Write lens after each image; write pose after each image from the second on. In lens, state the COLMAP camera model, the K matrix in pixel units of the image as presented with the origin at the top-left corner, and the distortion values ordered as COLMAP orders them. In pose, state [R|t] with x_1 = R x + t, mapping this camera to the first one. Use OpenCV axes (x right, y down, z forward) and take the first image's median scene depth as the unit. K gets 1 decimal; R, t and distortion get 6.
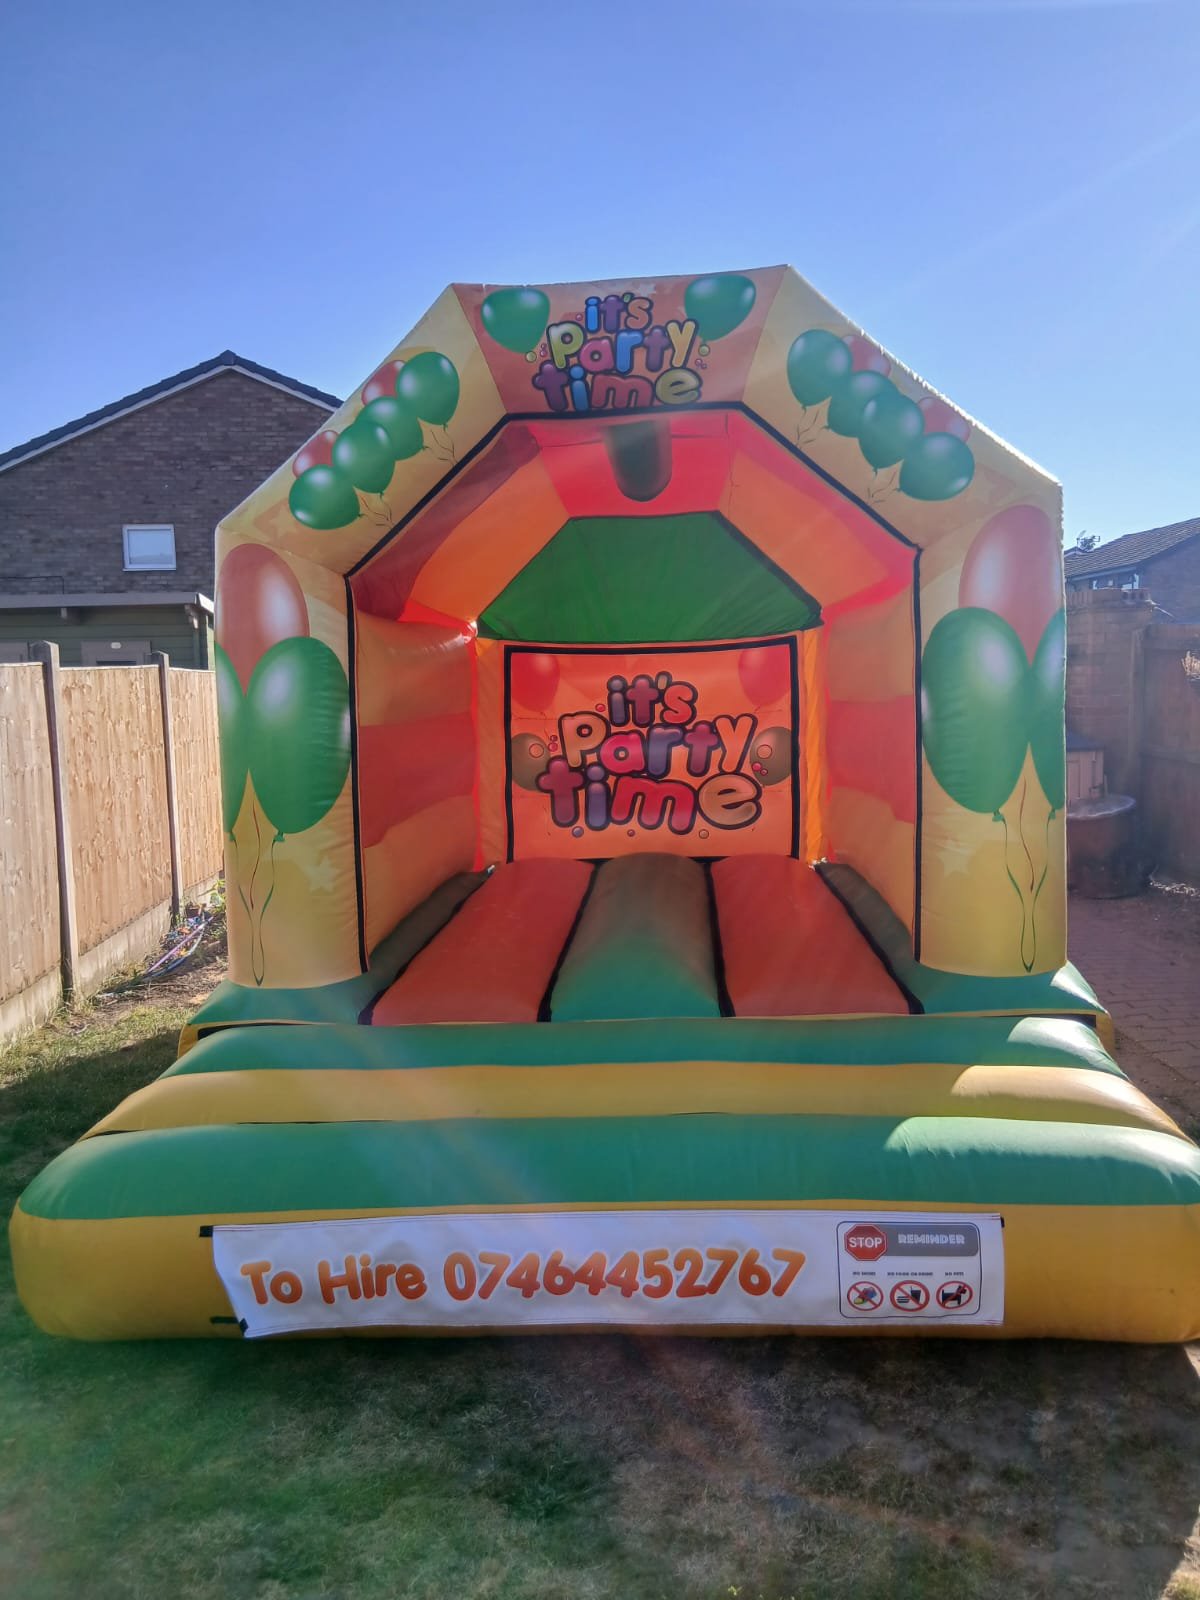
lens RADIAL K [[1192.2, 0, 601.1], [0, 1192.2, 822.4], [0, 0, 1]] dist [0.021144, 0.004800]
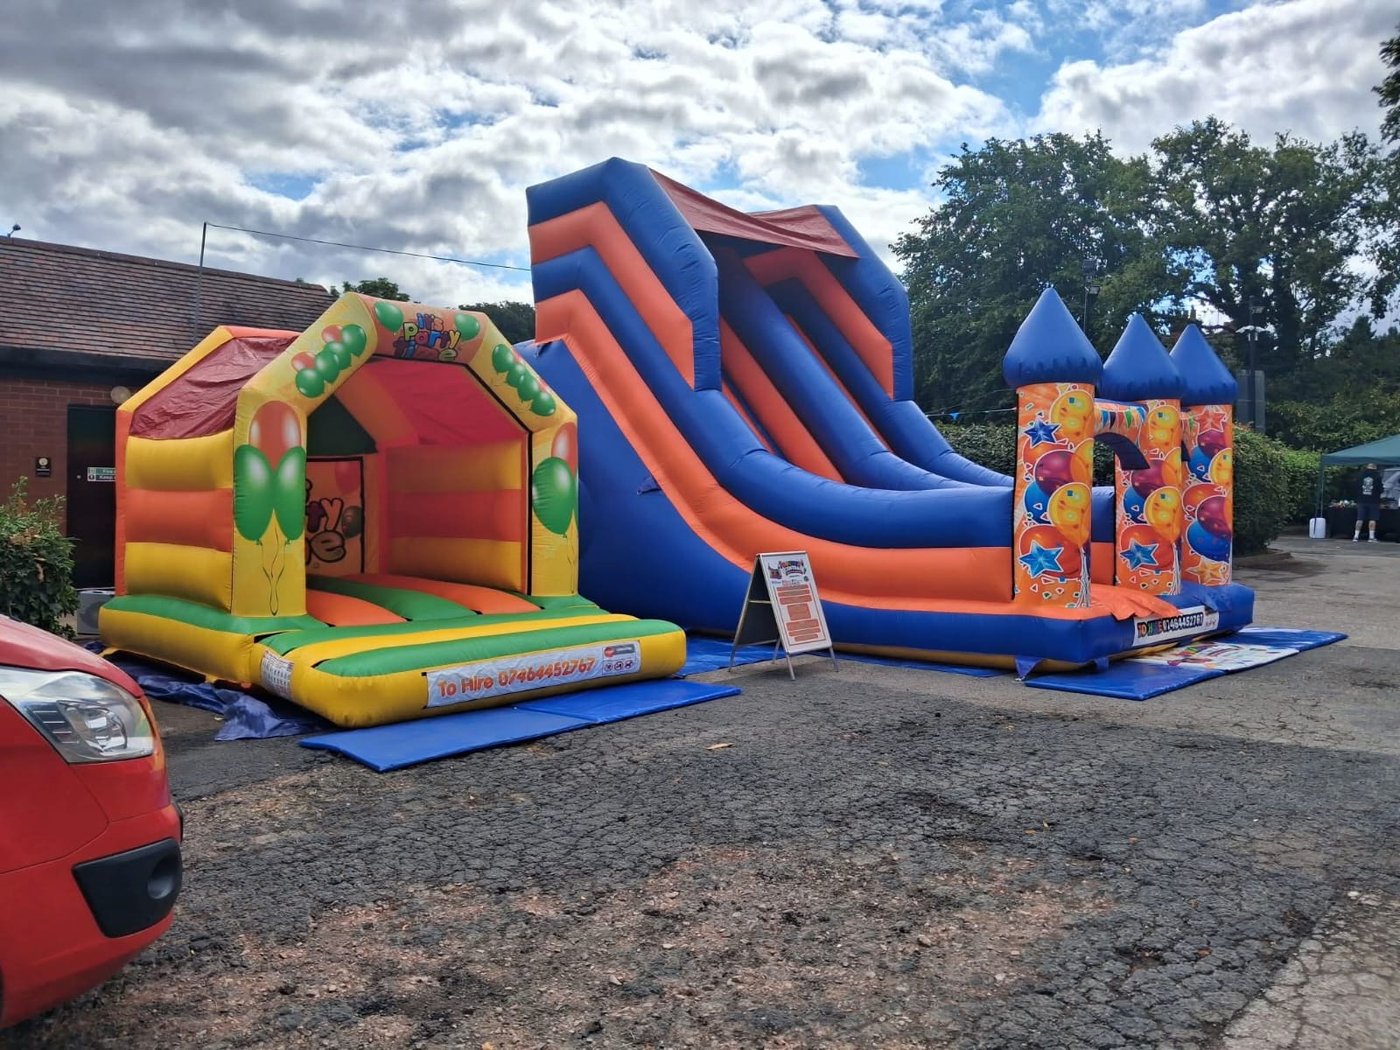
lens RADIAL K [[1243.8, 0, 700.0], [0, 1243.8, 525.0], [0, 0, 1]] dist [0.055854, -0.002504]
pose [[0.630238, 0.024419, 0.776018, -1.512549], [0.054803, 0.995613, -0.075837, 0.185283], [-0.774466, 0.090323, 0.626135, -0.899604]]
